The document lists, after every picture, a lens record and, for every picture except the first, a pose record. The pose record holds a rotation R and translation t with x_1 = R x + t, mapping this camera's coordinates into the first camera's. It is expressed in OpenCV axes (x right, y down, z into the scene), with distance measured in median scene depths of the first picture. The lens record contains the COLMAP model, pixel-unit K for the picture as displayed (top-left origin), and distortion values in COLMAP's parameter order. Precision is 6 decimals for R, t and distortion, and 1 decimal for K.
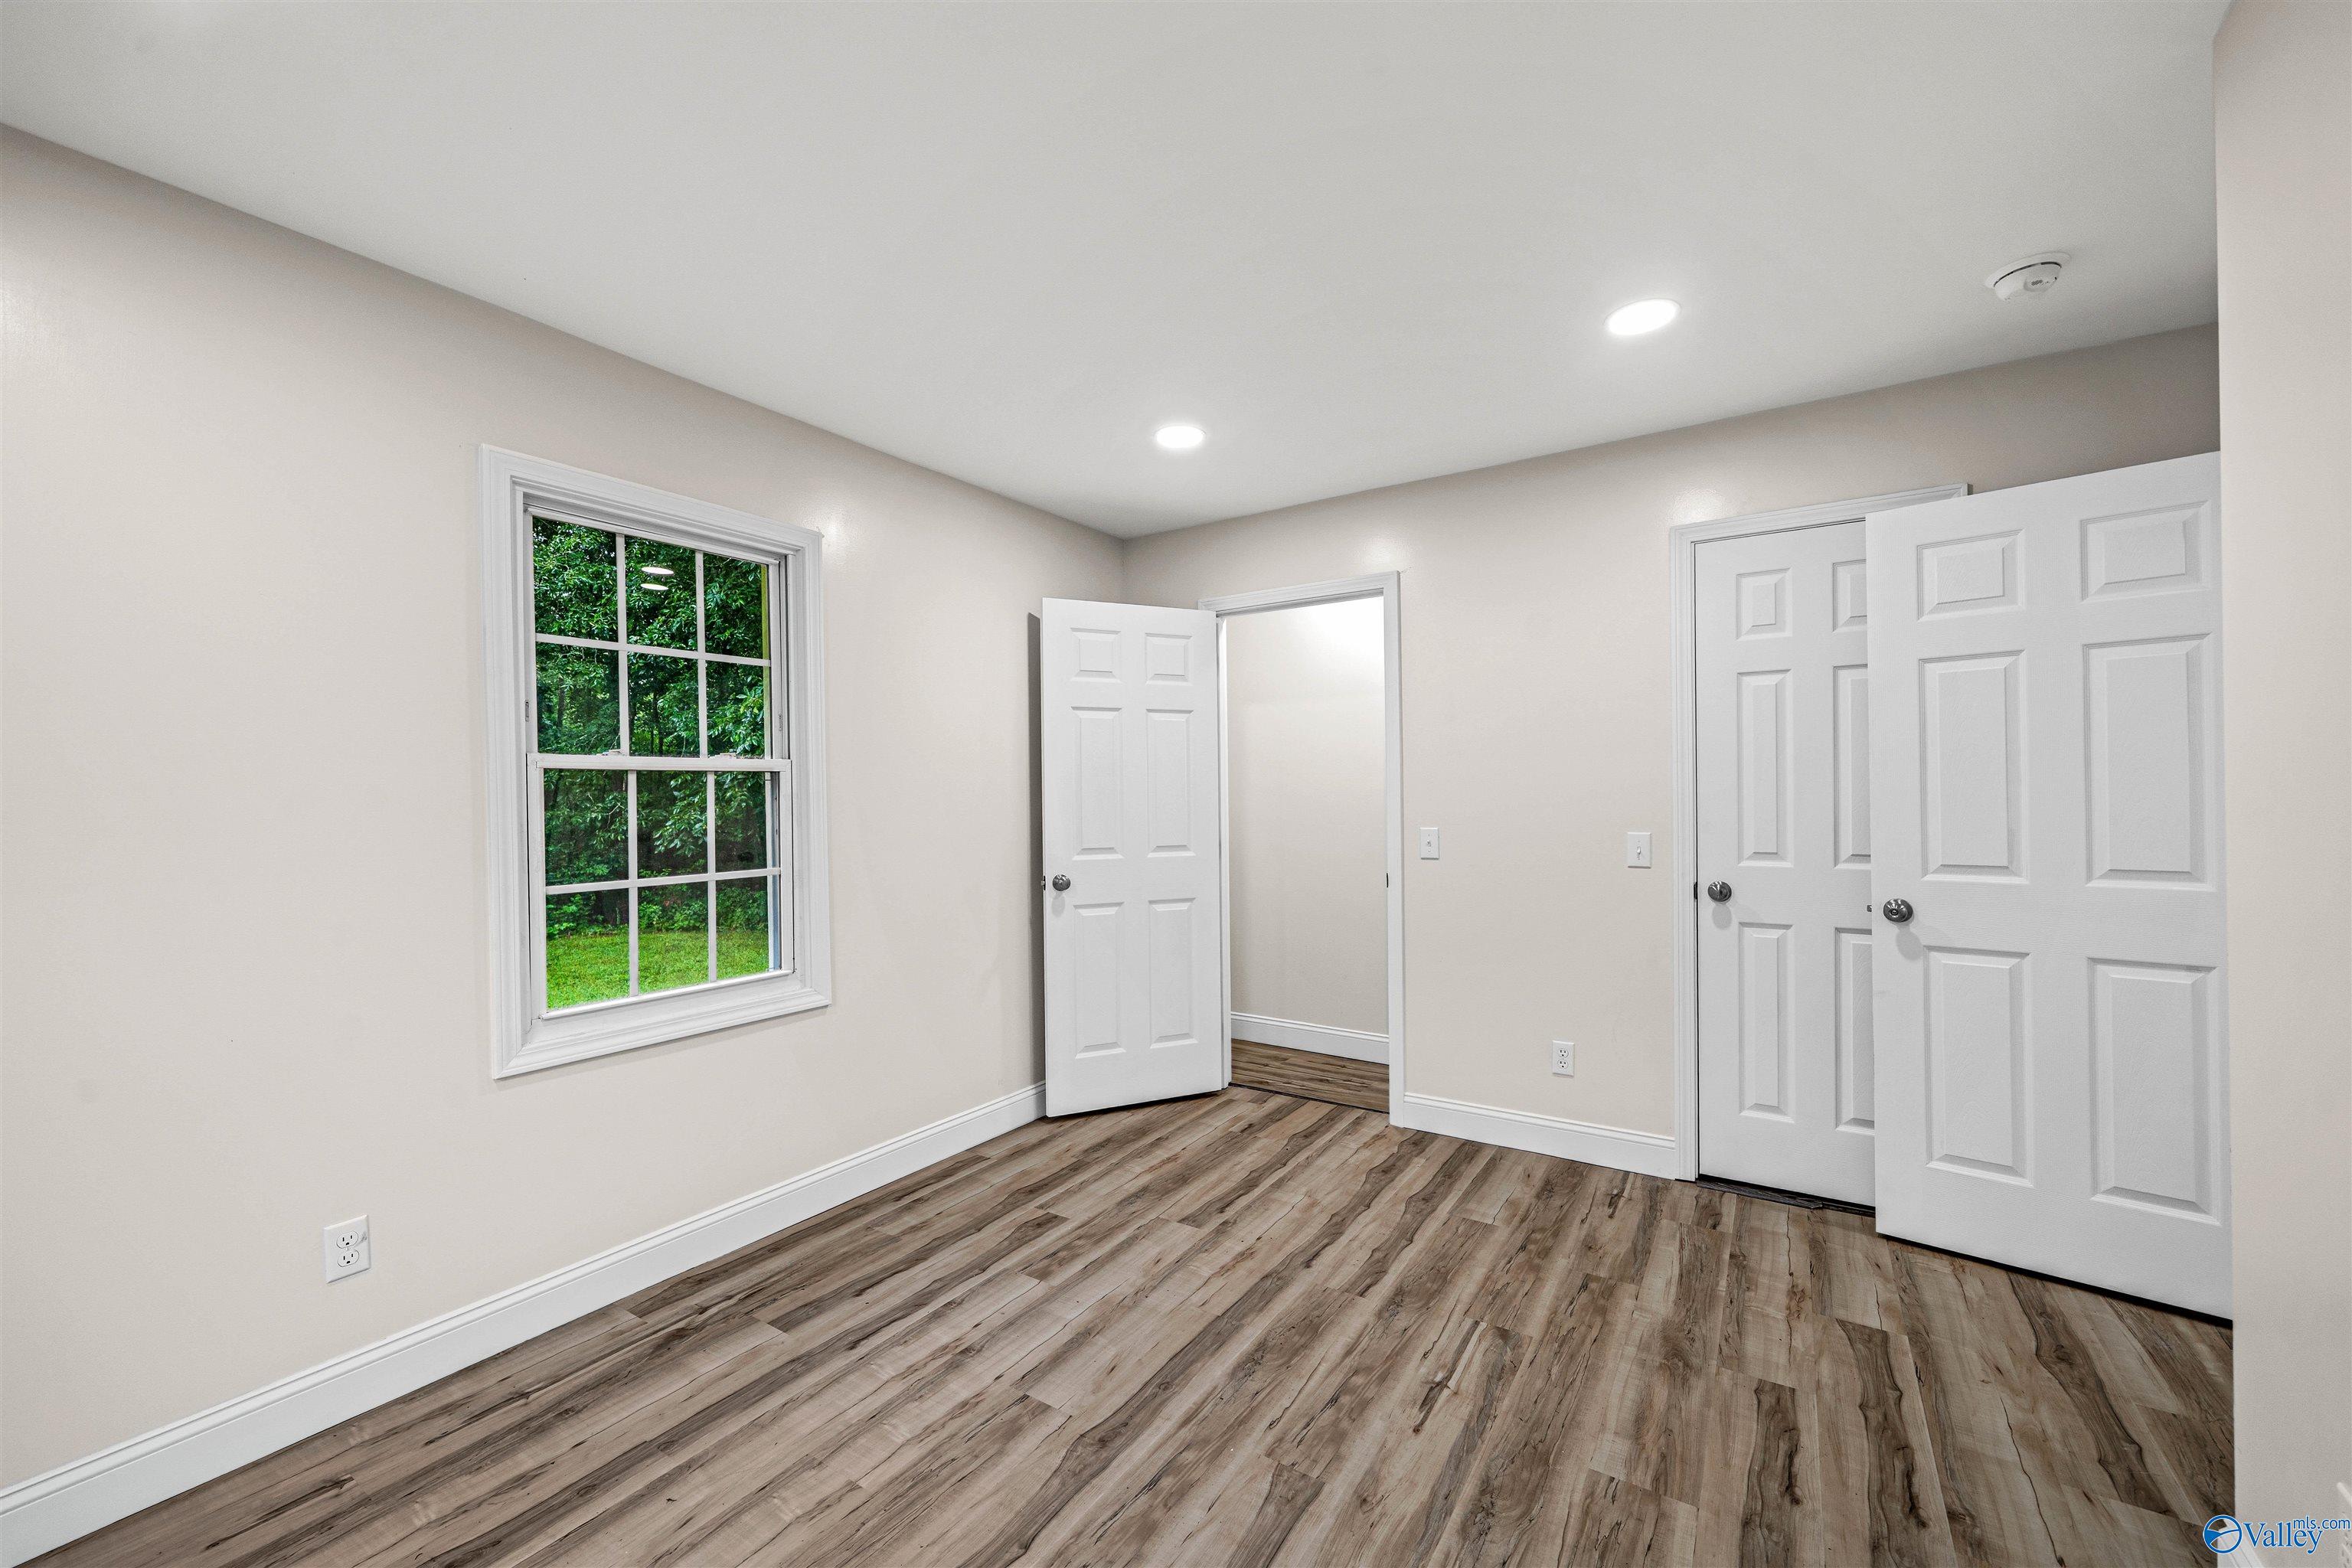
lens RADIAL K [[904.6, 0, 1161.9], [0, 904.6, 776.9], [0, 0, 1]] dist [-0.000243, -0.000097]
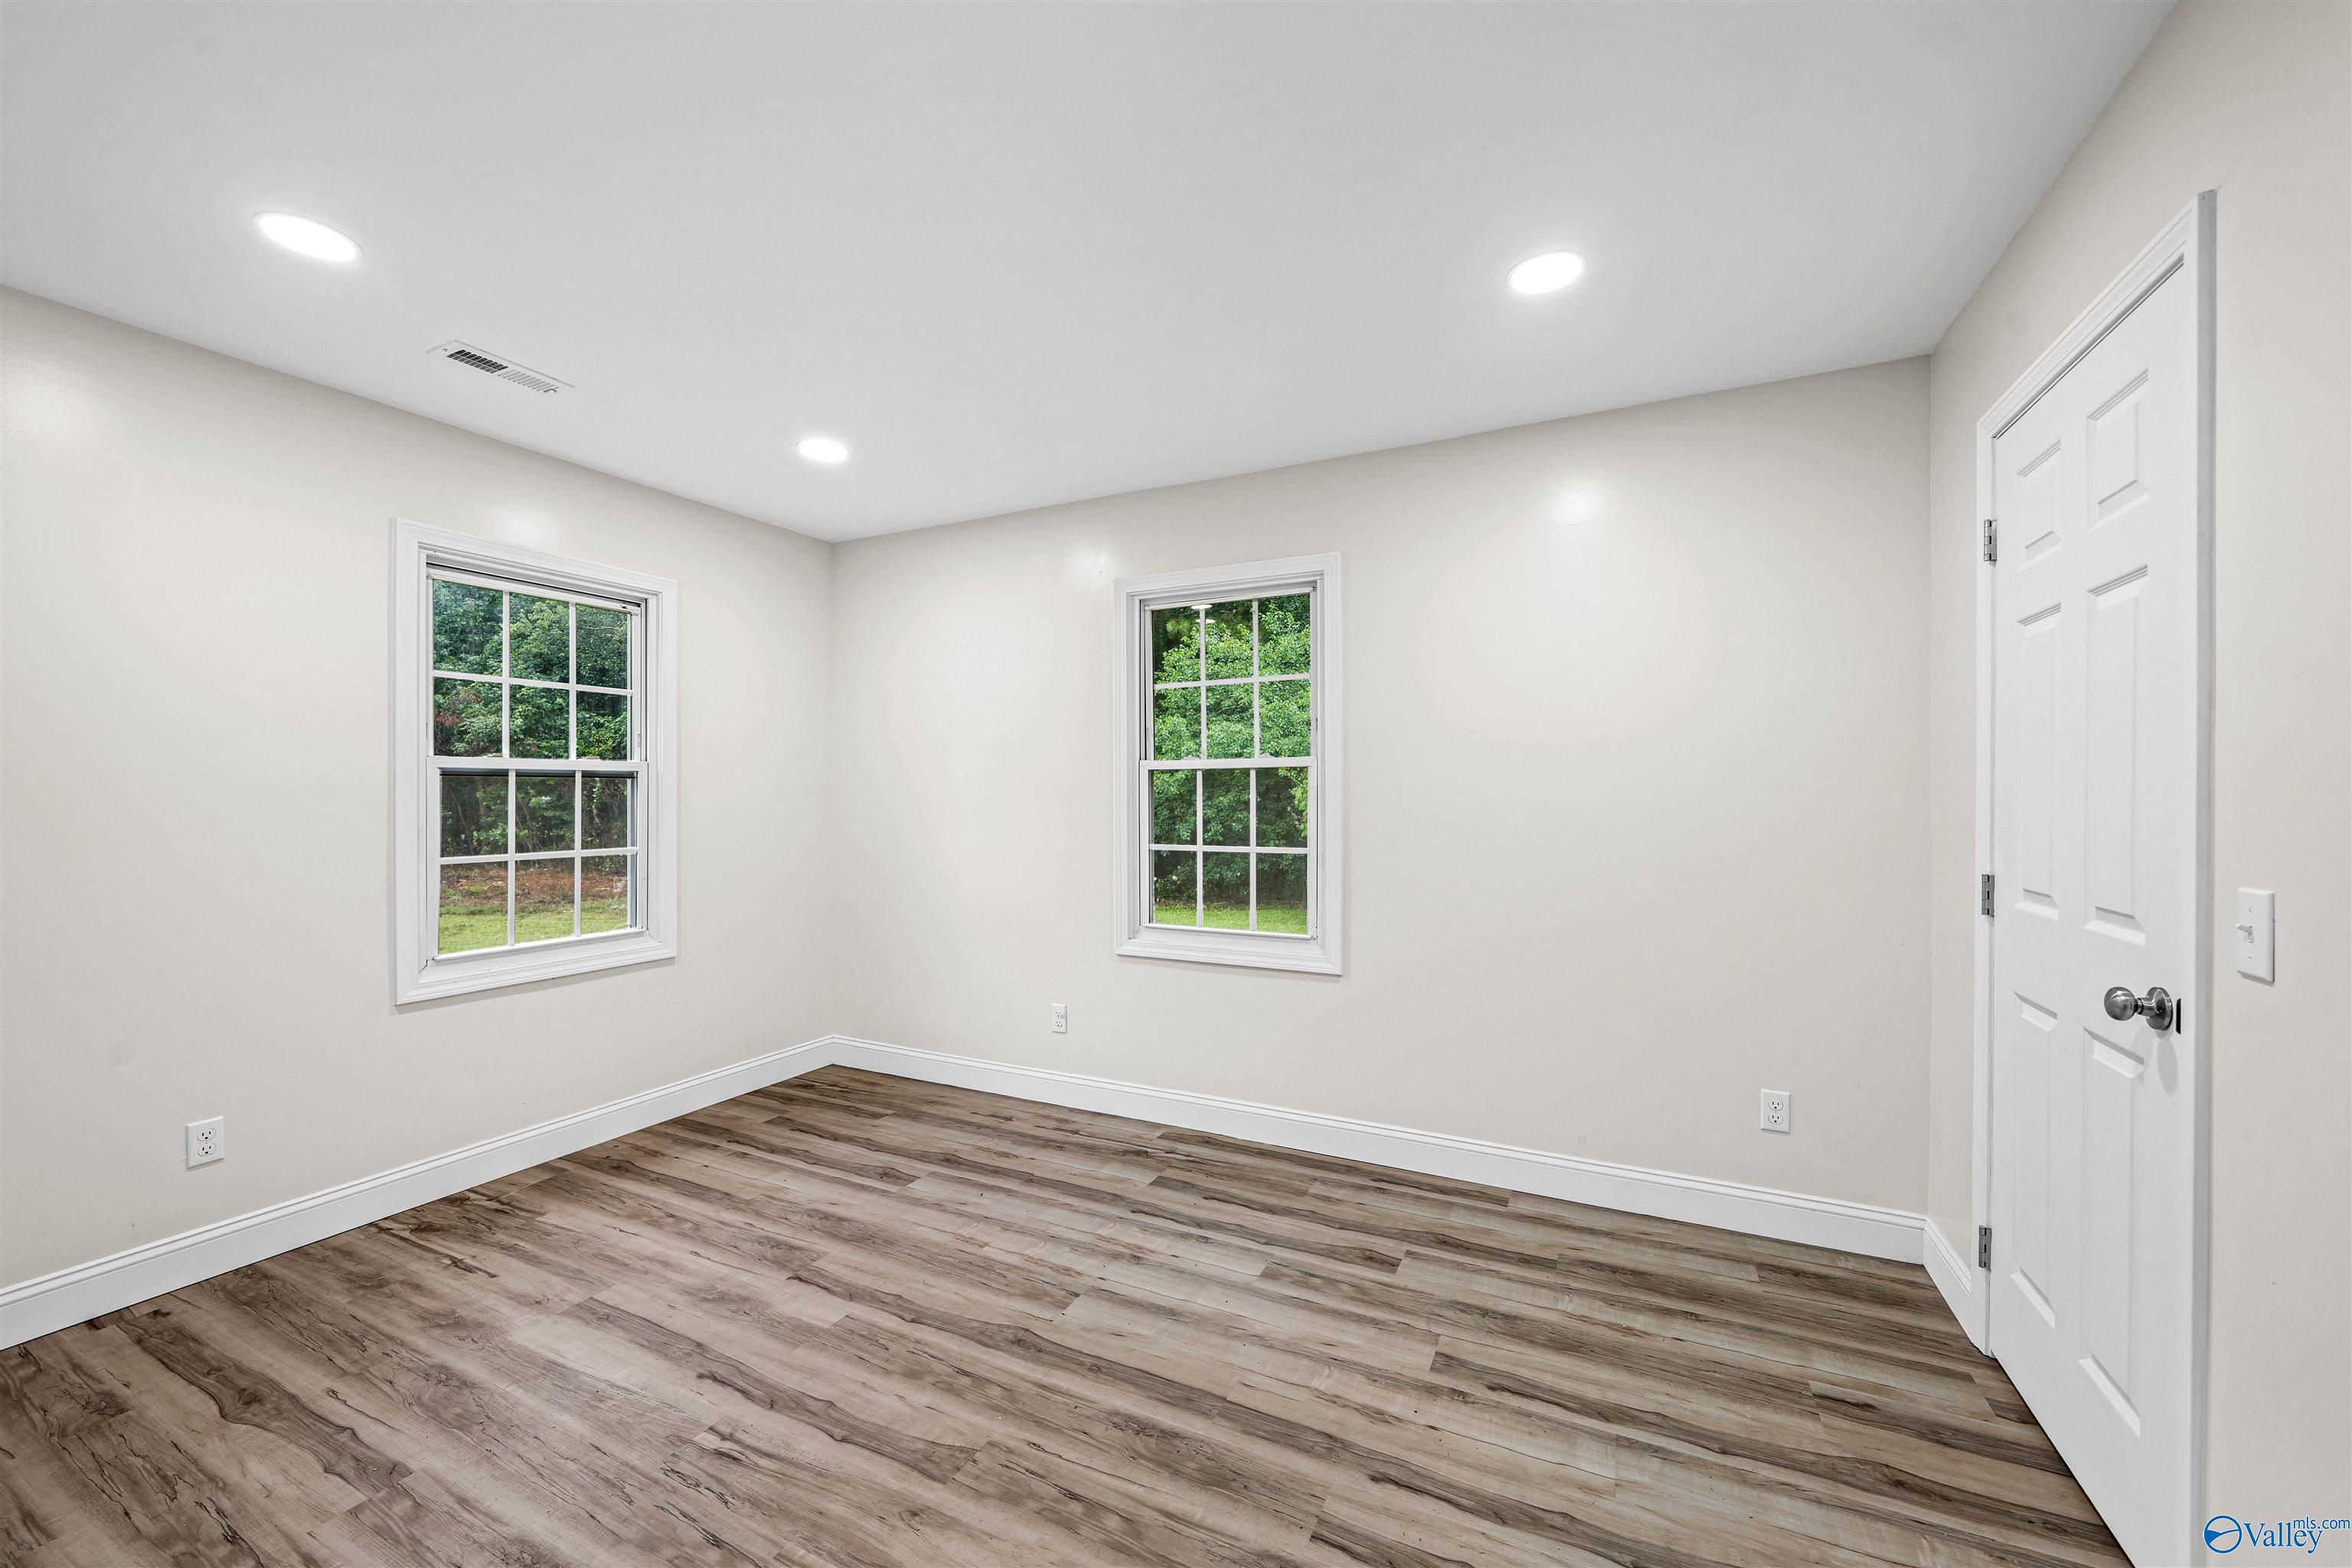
lens RADIAL K [[896.3, 0, 1175.2], [0, 896.3, 795.9], [0, 0, 1]] dist [-0.001240, 0.000022]
pose [[0.143925, 0.015909, -0.989461, 0.787547], [0.022083, 0.999570, 0.019283, 0.011927], [0.989342, -0.024625, 0.143512, 0.758363]]
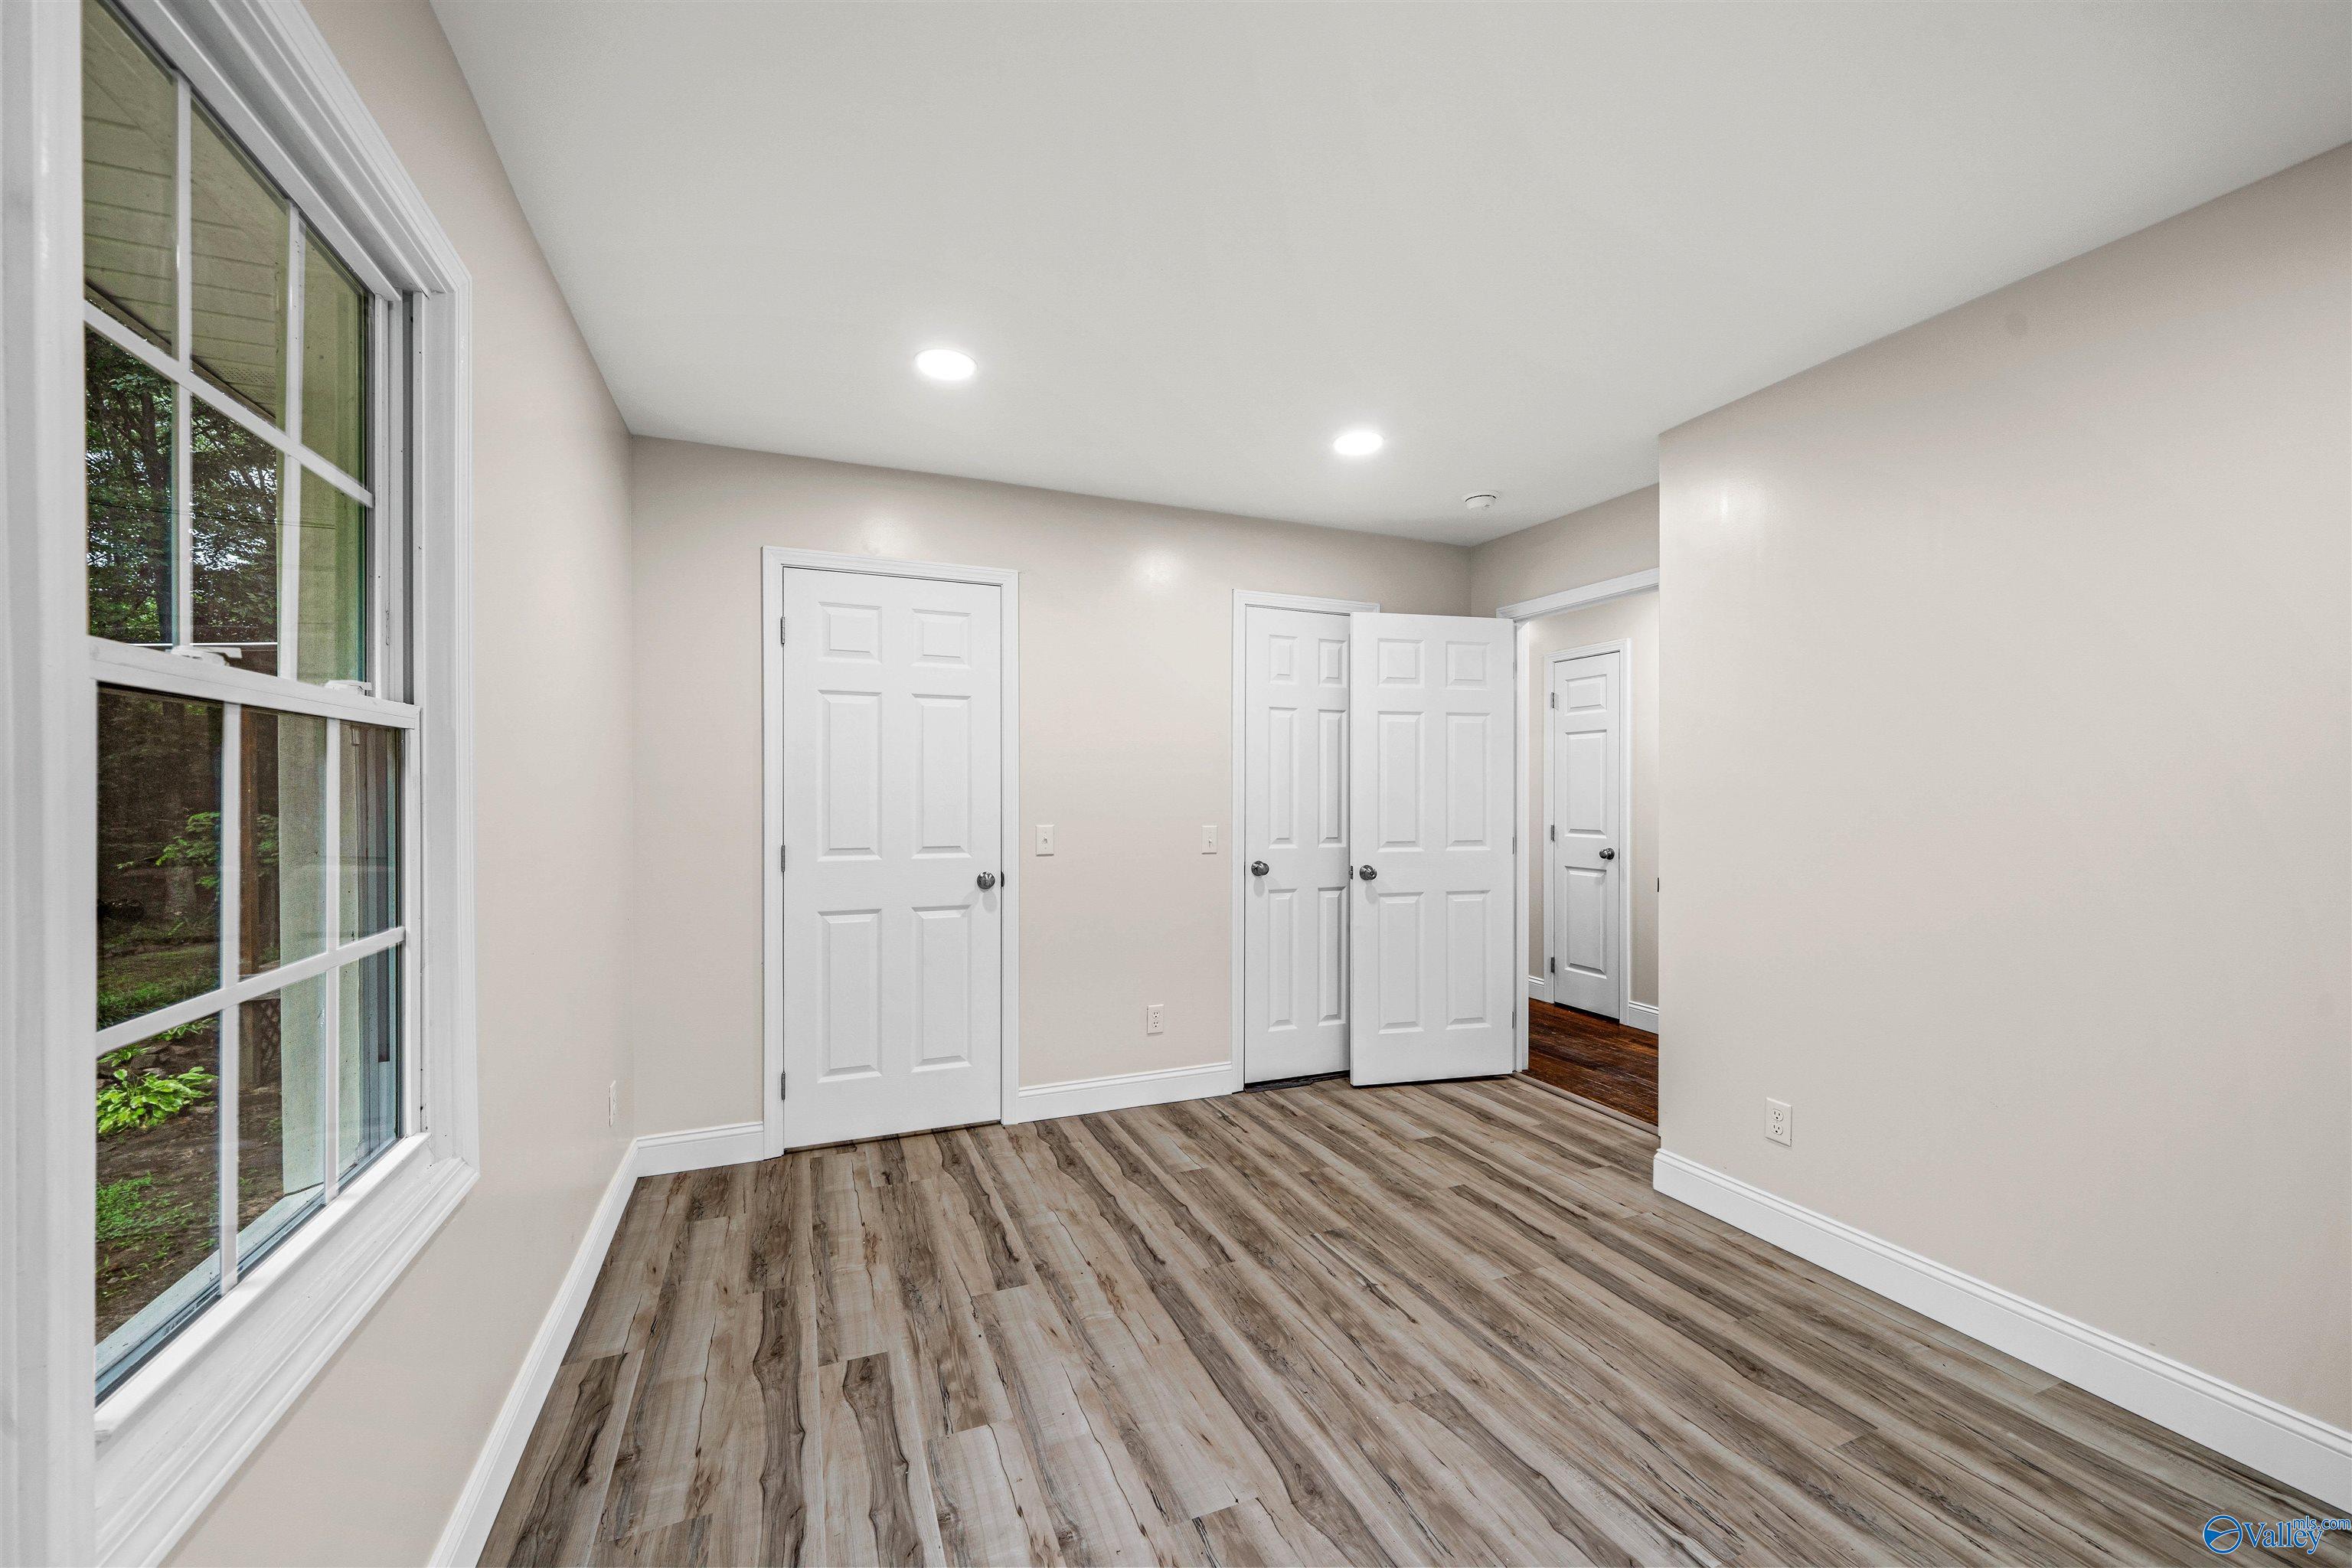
lens RADIAL K [[893.3, 0, 1136.2], [0, 893.3, 788.4], [0, 0, 1]] dist [-0.000353, -0.000203]
pose [[0.572076, 0.017270, 0.820019, -0.667800], [-0.027800, 0.999612, -0.001658, 0.018353], [-0.819730, -0.021848, 0.572334, 0.463758]]
